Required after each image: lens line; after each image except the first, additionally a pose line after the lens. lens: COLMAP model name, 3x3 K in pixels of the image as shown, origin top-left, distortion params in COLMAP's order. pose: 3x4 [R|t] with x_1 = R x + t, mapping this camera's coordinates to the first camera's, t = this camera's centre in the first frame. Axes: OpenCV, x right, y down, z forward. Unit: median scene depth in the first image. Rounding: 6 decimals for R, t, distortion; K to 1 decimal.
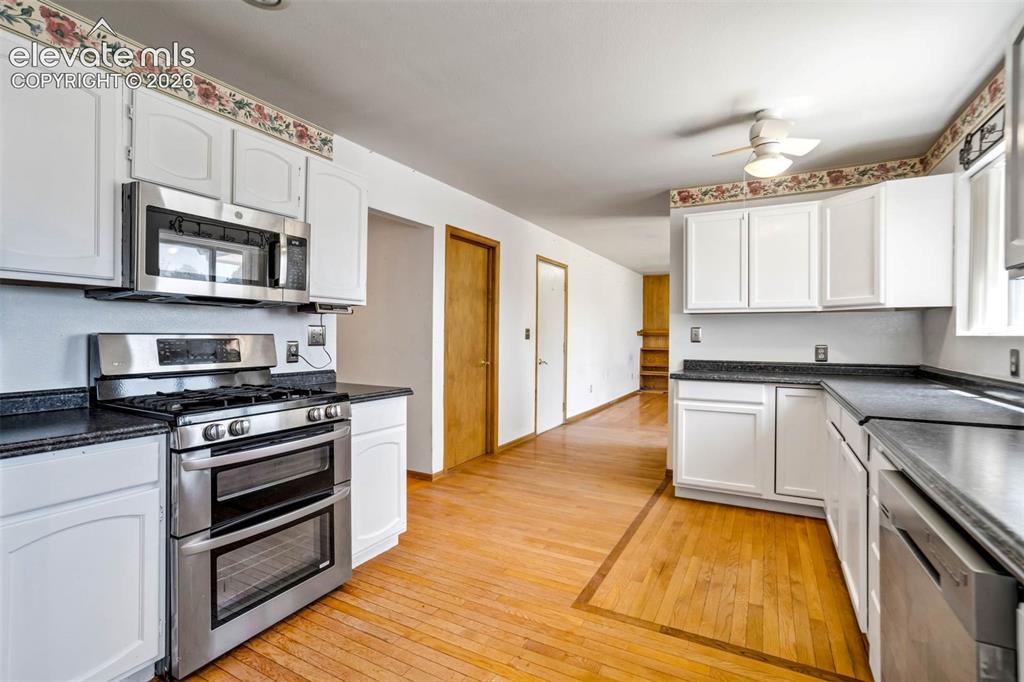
lens RADIAL K [[486.3, 0, 508.2], [0, 486.3, 334.8], [0, 0, 1]] dist [-0.022235, 0.010164]
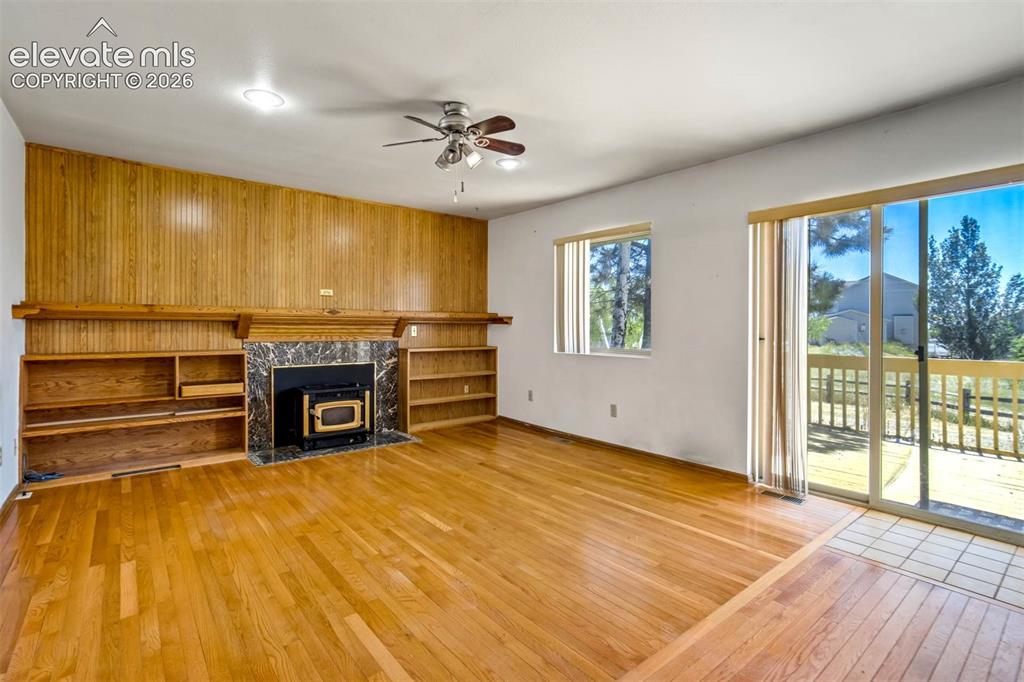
lens RADIAL K [[486.3, 0, 527.5], [0, 486.3, 327.4], [0, 0, 1]] dist [-0.022235, 0.010164]
pose [[0.357991, -0.004927, 0.933712, 0.336568], [0.000290, 0.999987, 0.005166, 0.021957], [-0.933725, -0.001579, 0.357988, 2.033779]]
